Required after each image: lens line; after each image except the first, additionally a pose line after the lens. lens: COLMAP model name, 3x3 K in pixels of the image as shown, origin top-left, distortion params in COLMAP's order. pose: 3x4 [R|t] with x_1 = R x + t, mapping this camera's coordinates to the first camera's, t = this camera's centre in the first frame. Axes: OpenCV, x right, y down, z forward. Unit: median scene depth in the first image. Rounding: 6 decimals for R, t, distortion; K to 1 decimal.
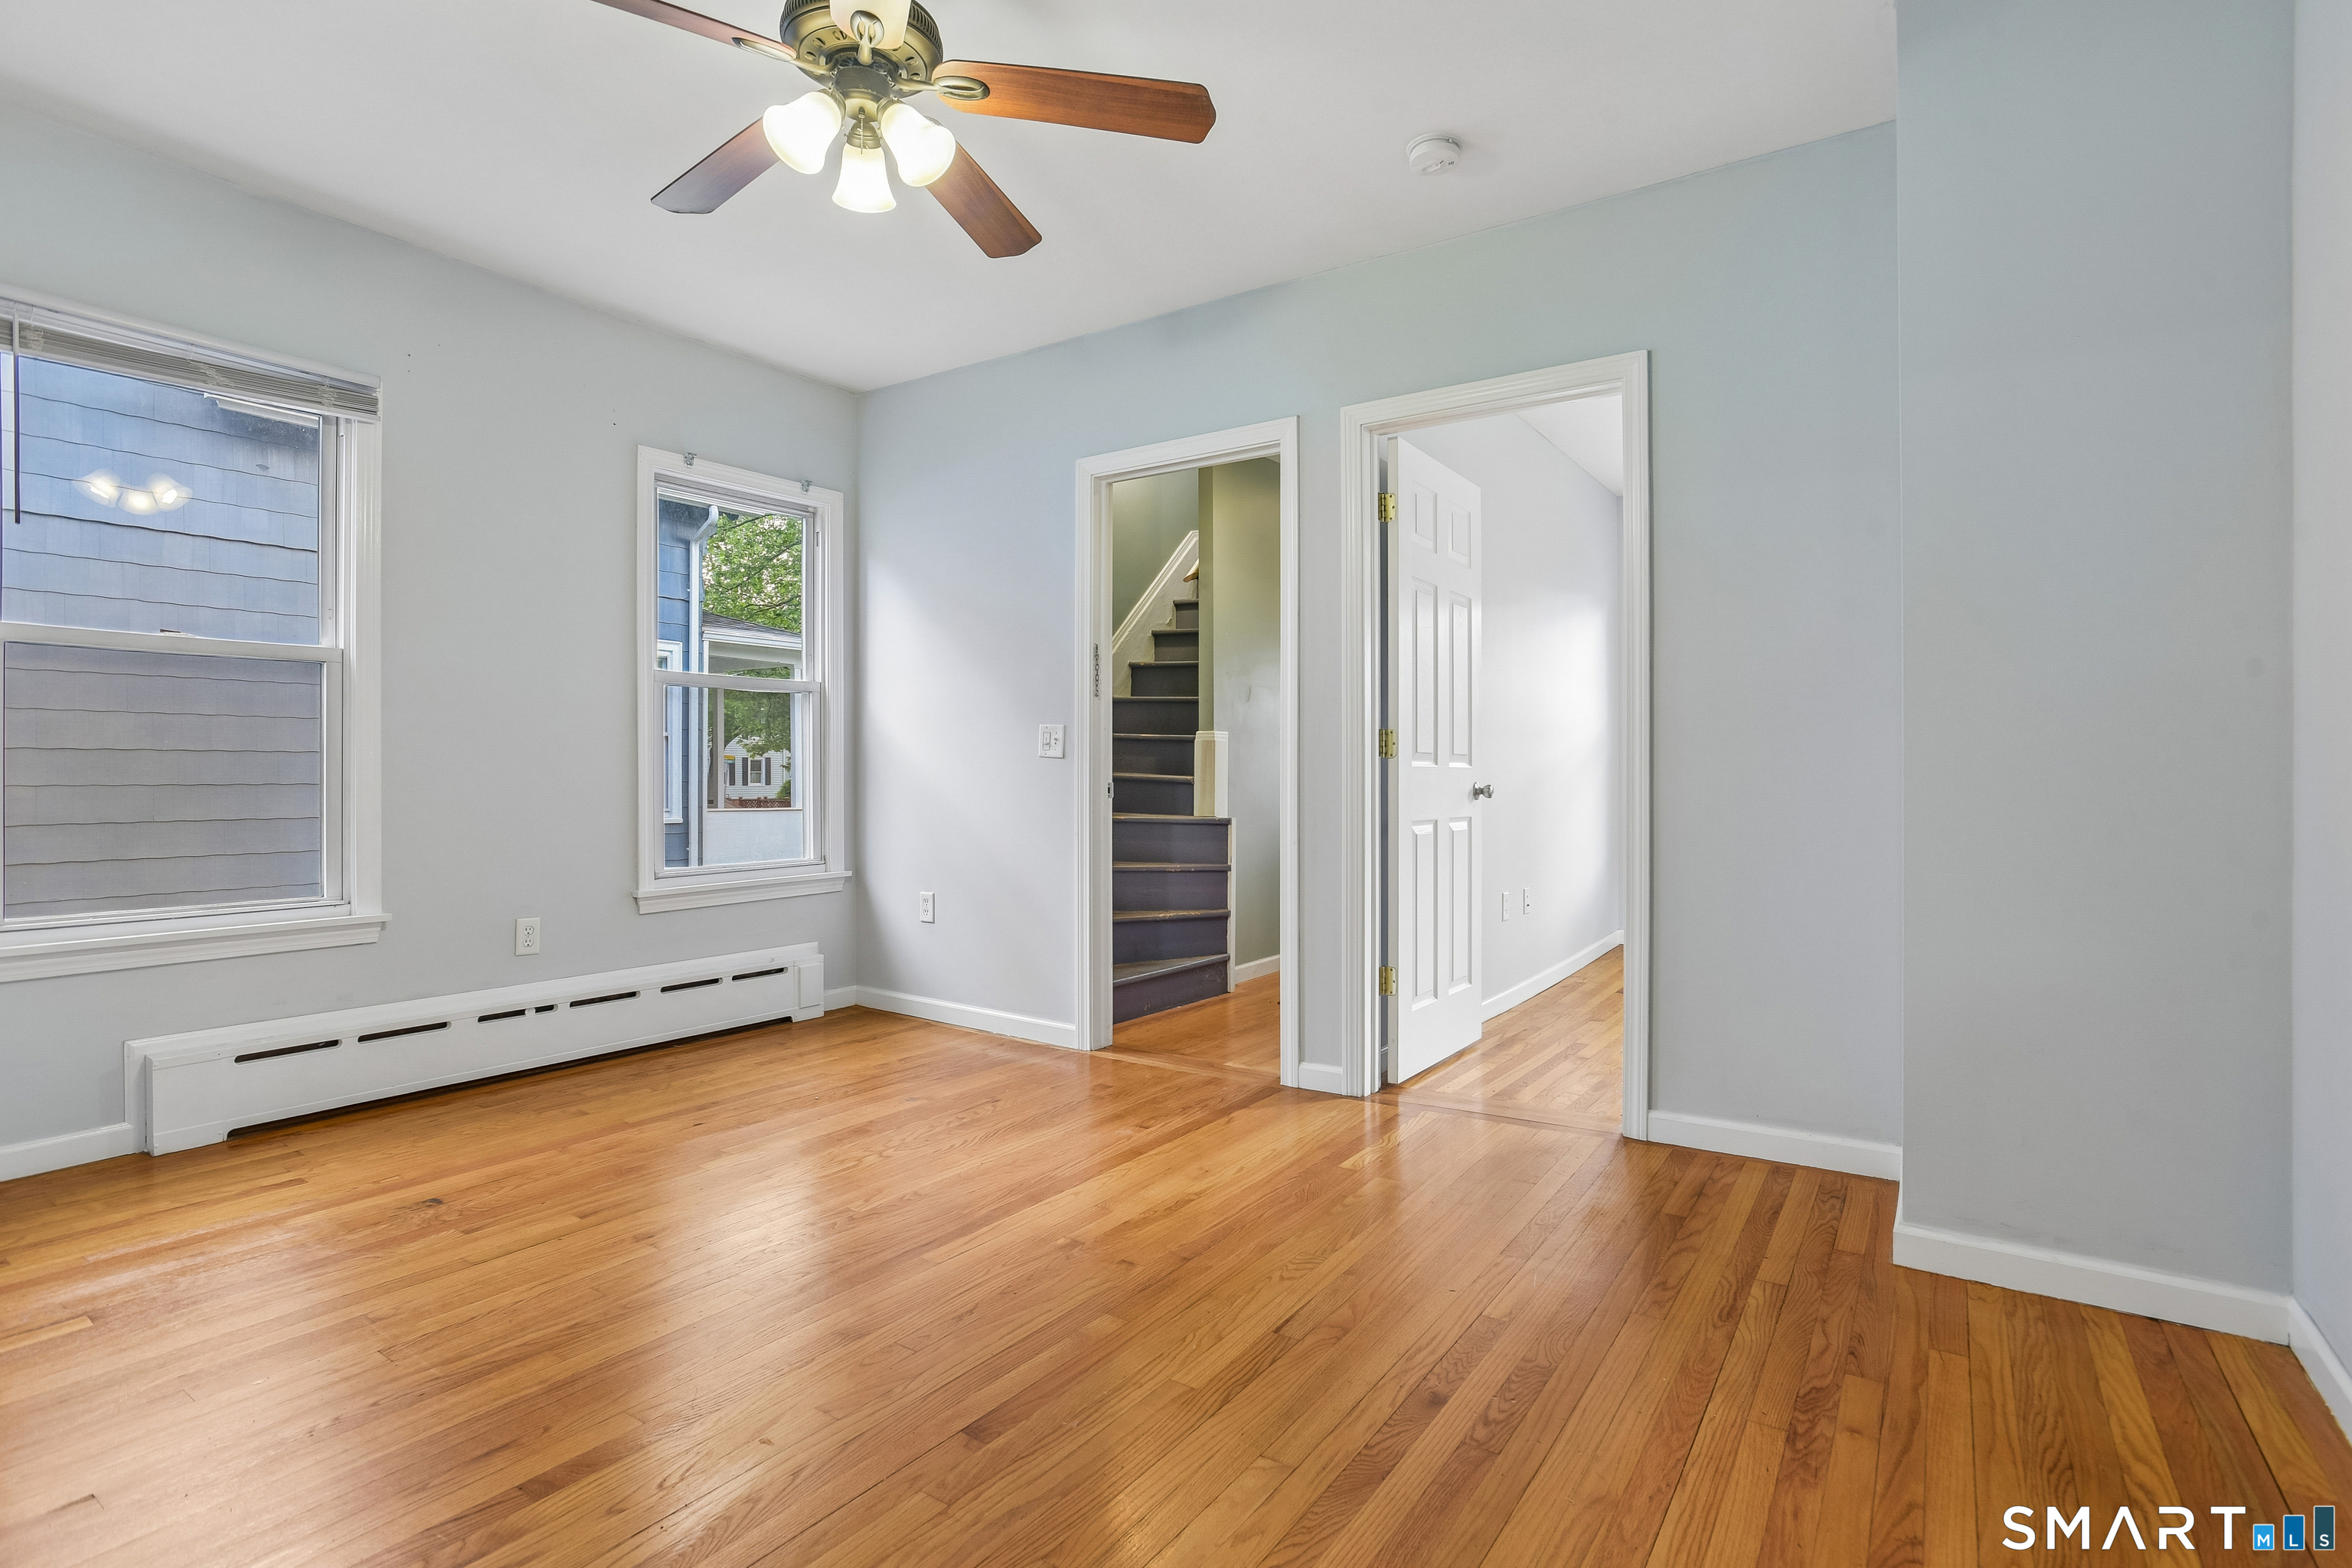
lens RADIAL K [[1144.6, 0, 1193.5], [0, 1144.6, 778.7], [0, 0, 1]] dist [-0.034481, 0.008293]
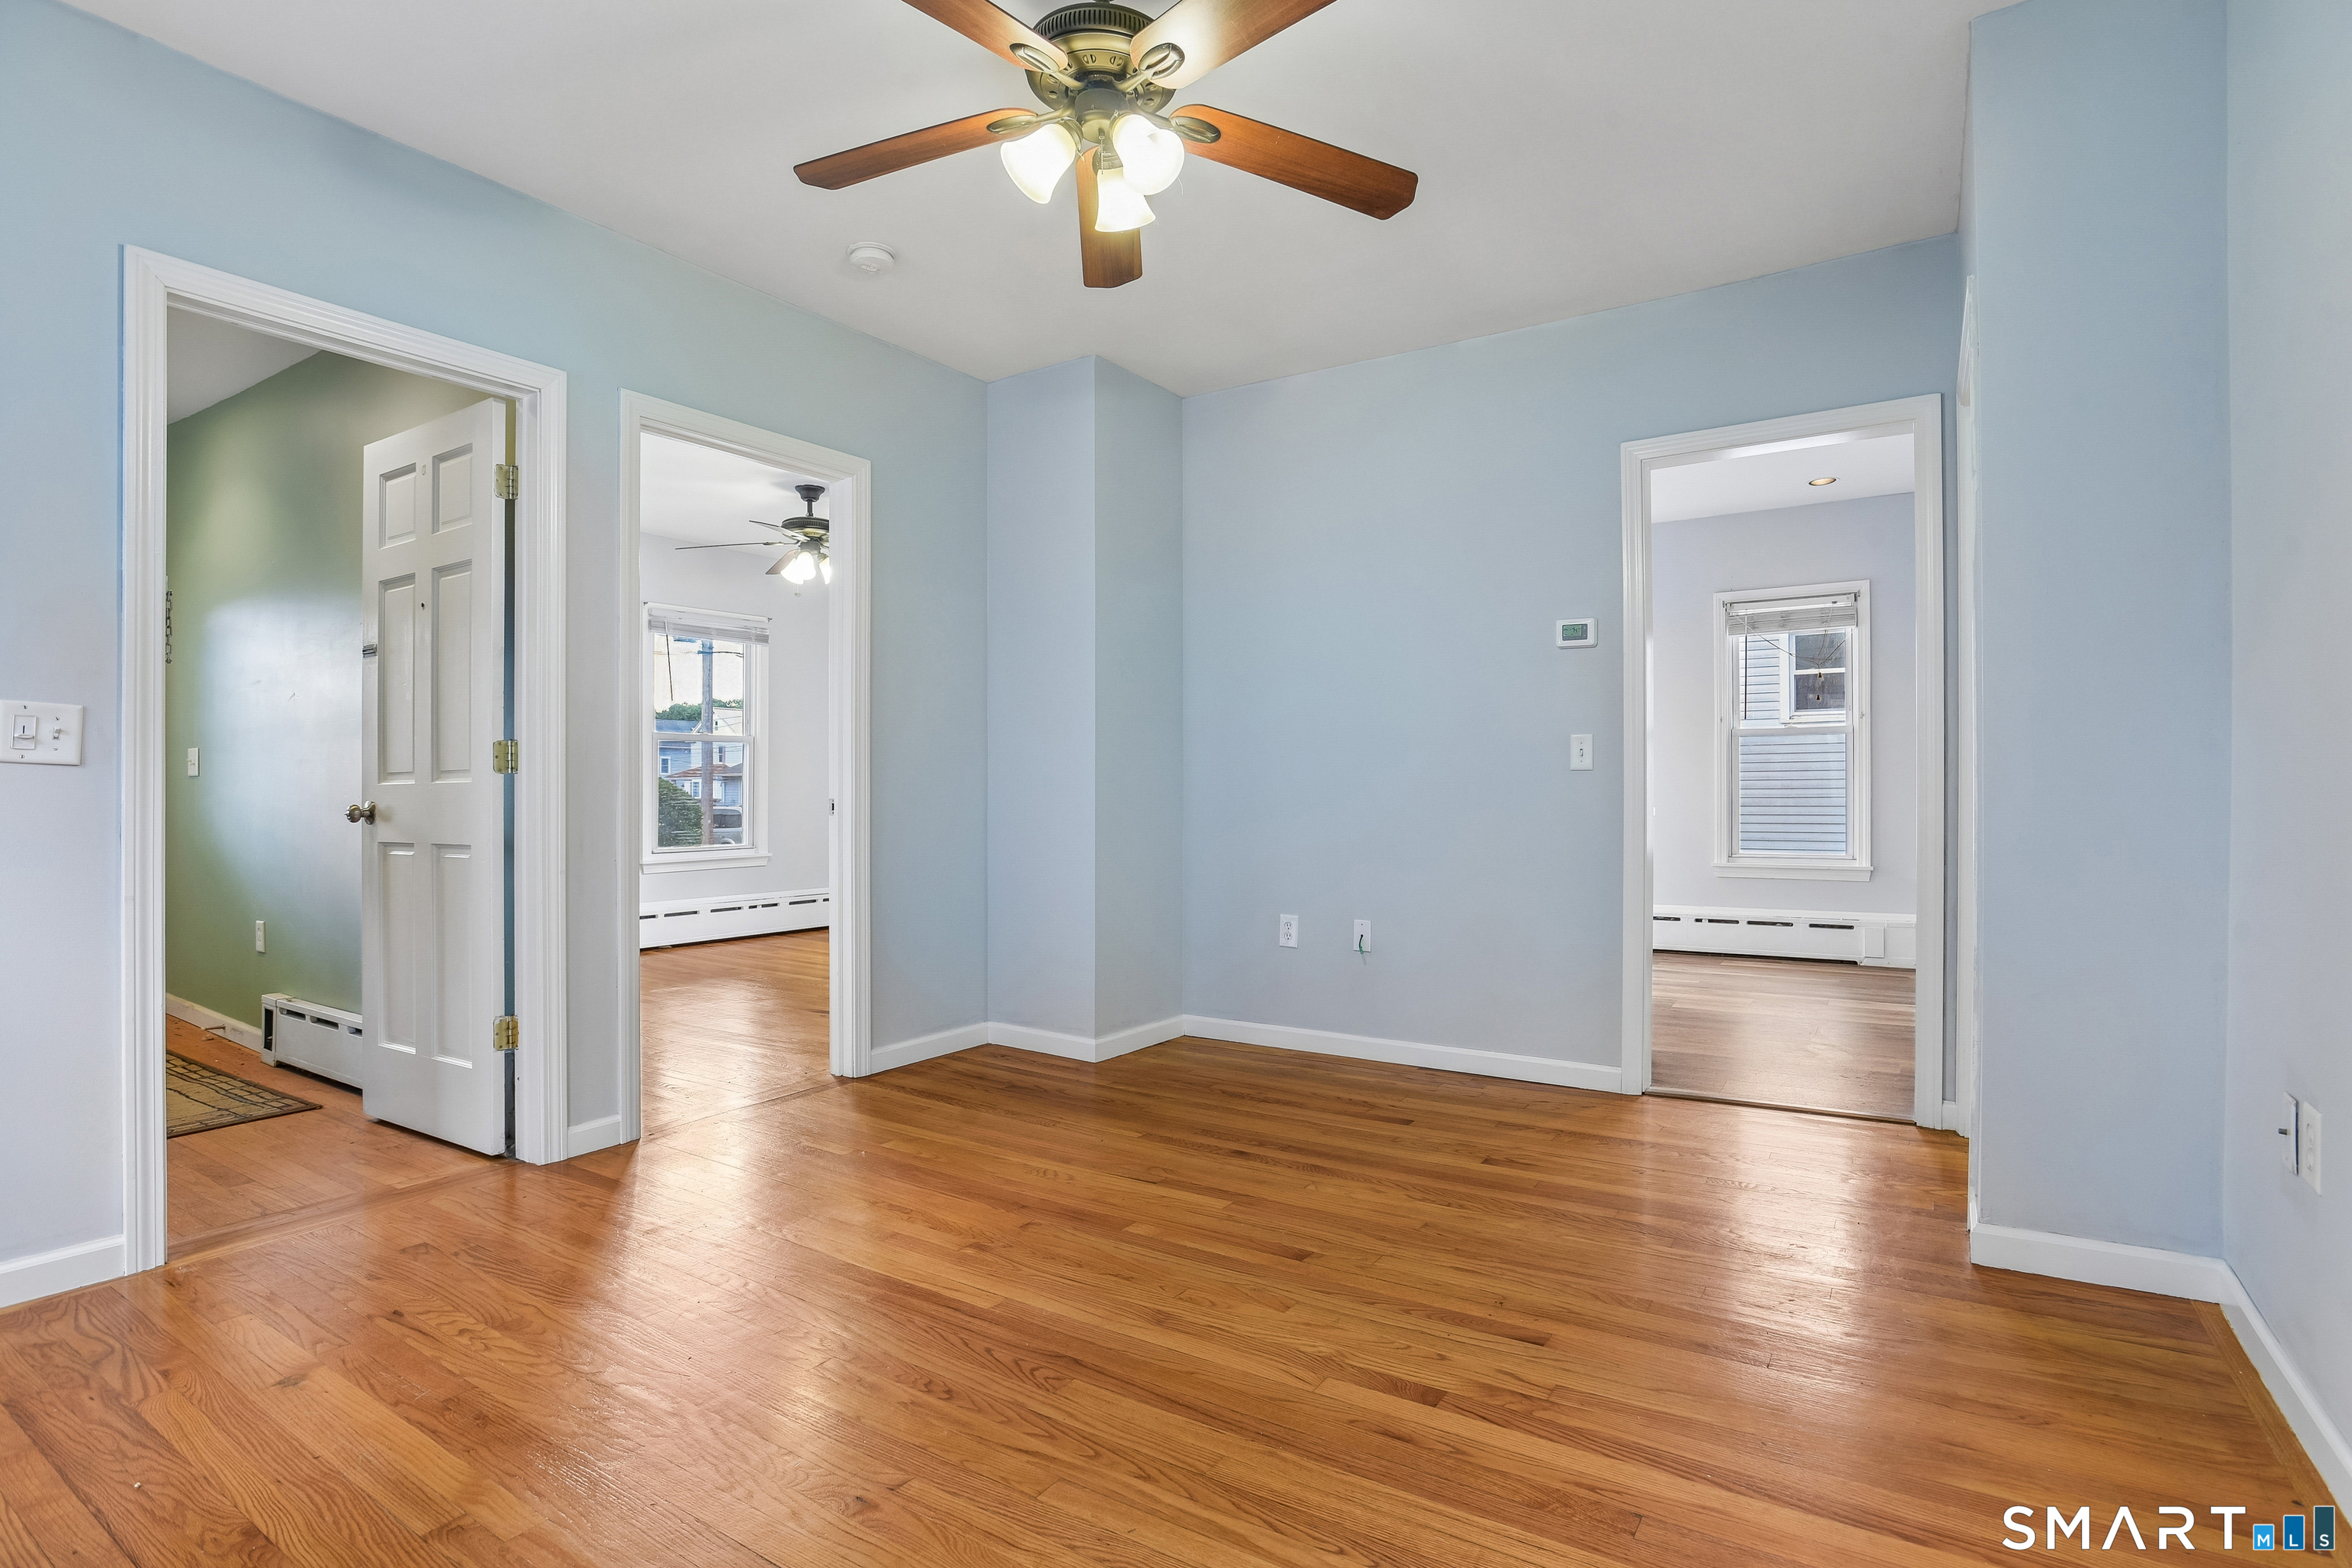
lens RADIAL K [[1144.6, 0, 1185.9], [0, 1144.6, 799.1], [0, 0, 1]] dist [-0.034481, 0.008293]
pose [[-0.017518, -0.005760, 0.999830, -1.138966], [0.004391, 0.999973, 0.005837, -0.004427], [-0.999837, 0.004492, -0.017492, 0.821514]]
